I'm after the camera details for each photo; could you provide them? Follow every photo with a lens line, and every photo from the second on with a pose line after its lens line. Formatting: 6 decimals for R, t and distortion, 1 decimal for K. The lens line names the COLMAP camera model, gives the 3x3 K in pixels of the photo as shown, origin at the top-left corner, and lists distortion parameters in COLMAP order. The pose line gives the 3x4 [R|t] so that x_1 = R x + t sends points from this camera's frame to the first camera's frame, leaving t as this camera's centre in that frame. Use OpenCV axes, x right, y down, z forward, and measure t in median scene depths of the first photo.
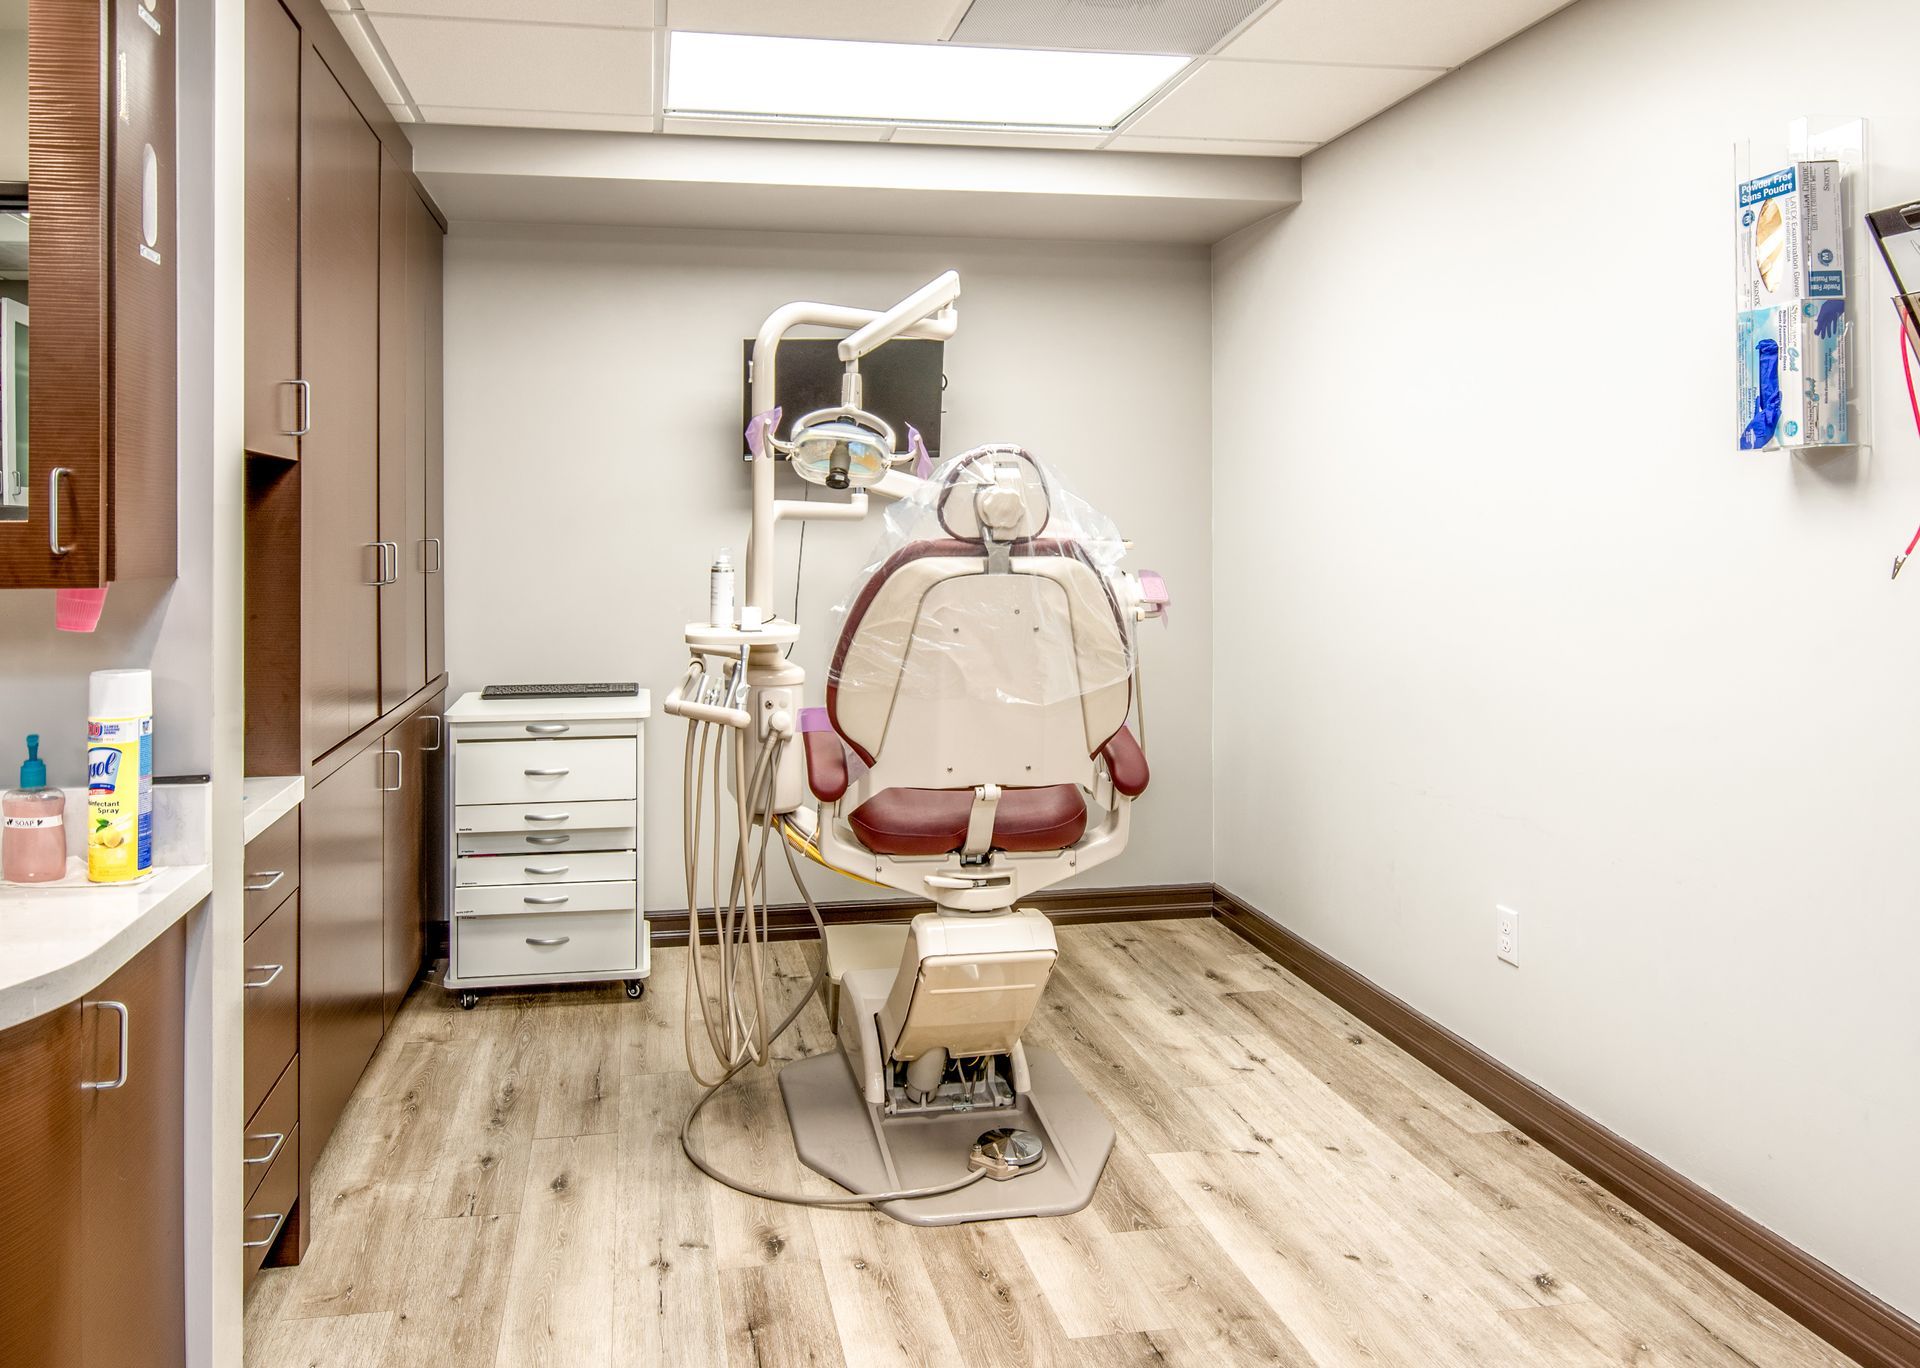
lens RADIAL K [[1363.3, 0, 909.6], [0, 1363.3, 529.8], [0, 0, 1]] dist [0.014684, 0.007452]
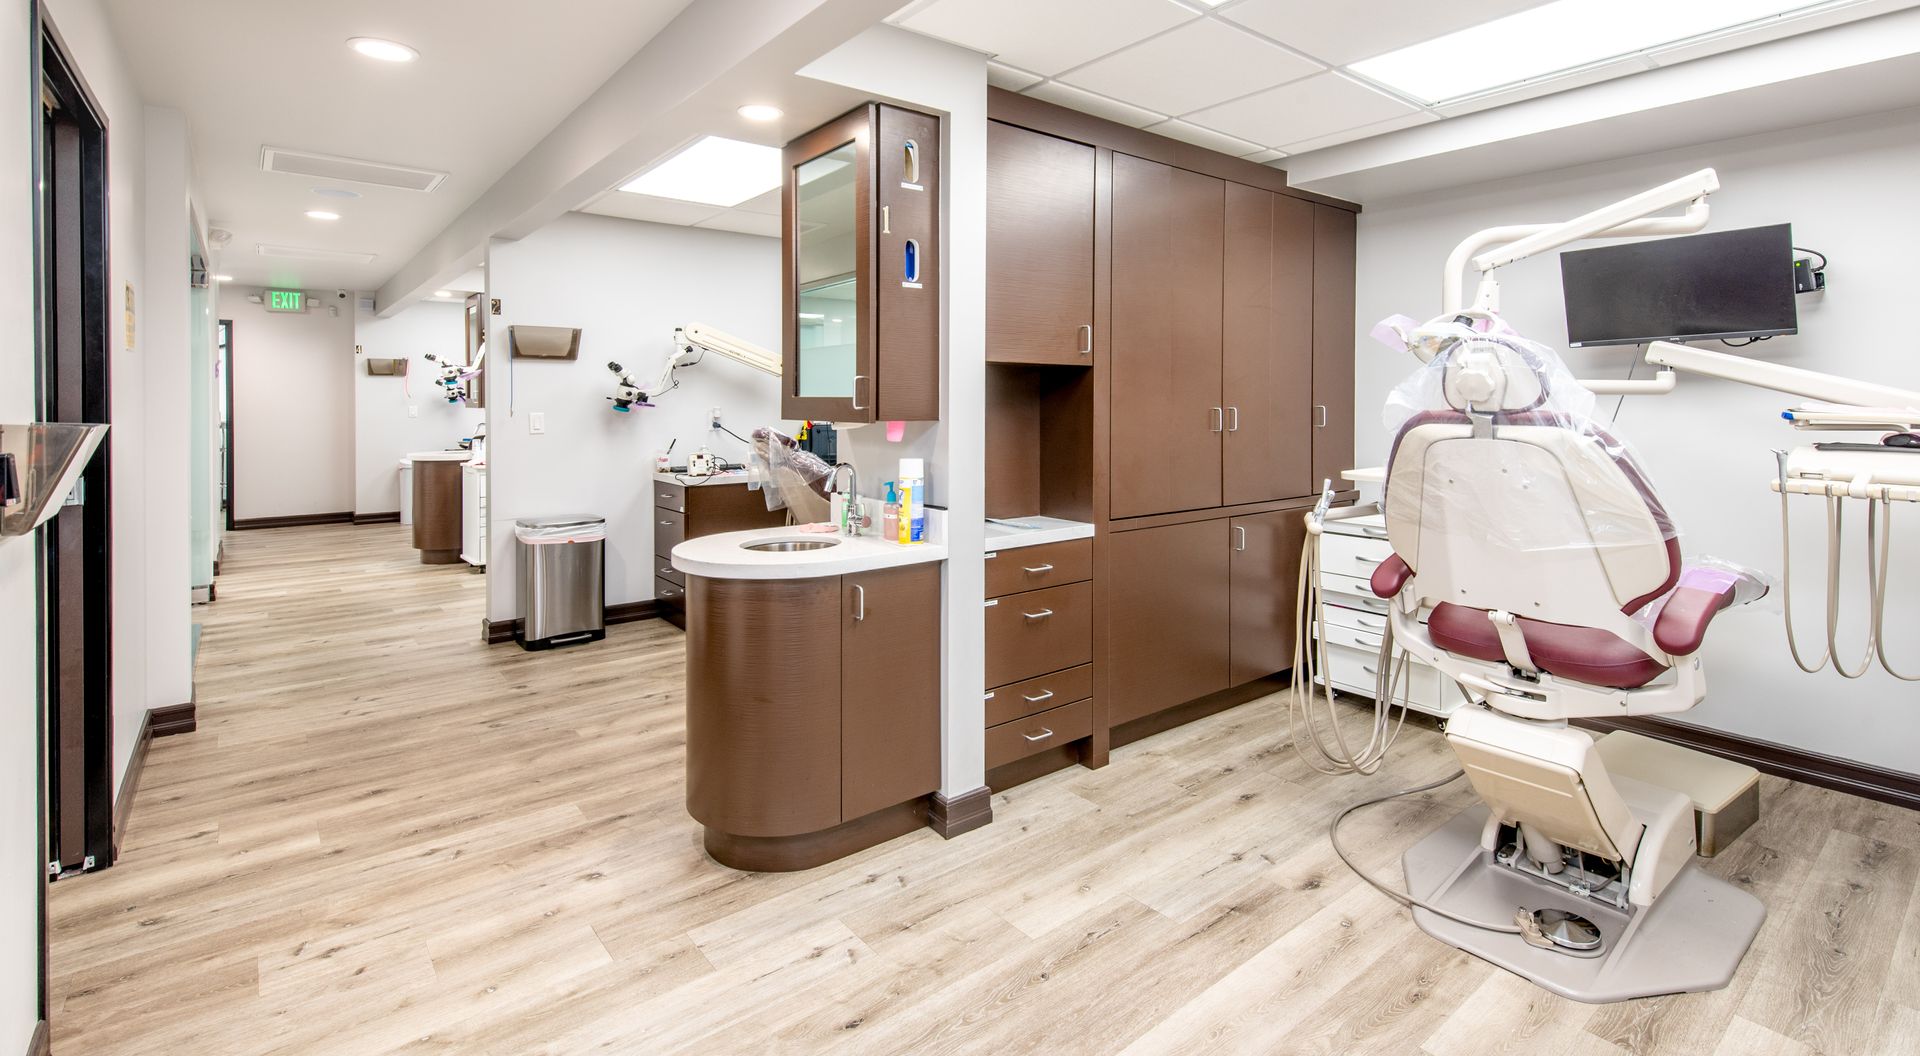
lens RADIAL K [[864.6, 0, 1021.1], [0, 864.6, 408.4], [0, 0, 1]] dist [0.019630, -0.003257]
pose [[0.525785, 0.013136, -0.850516, 0.516772], [-0.005334, 0.999912, 0.012146, -0.002524], [0.850601, -0.001849, 0.525809, 0.232473]]
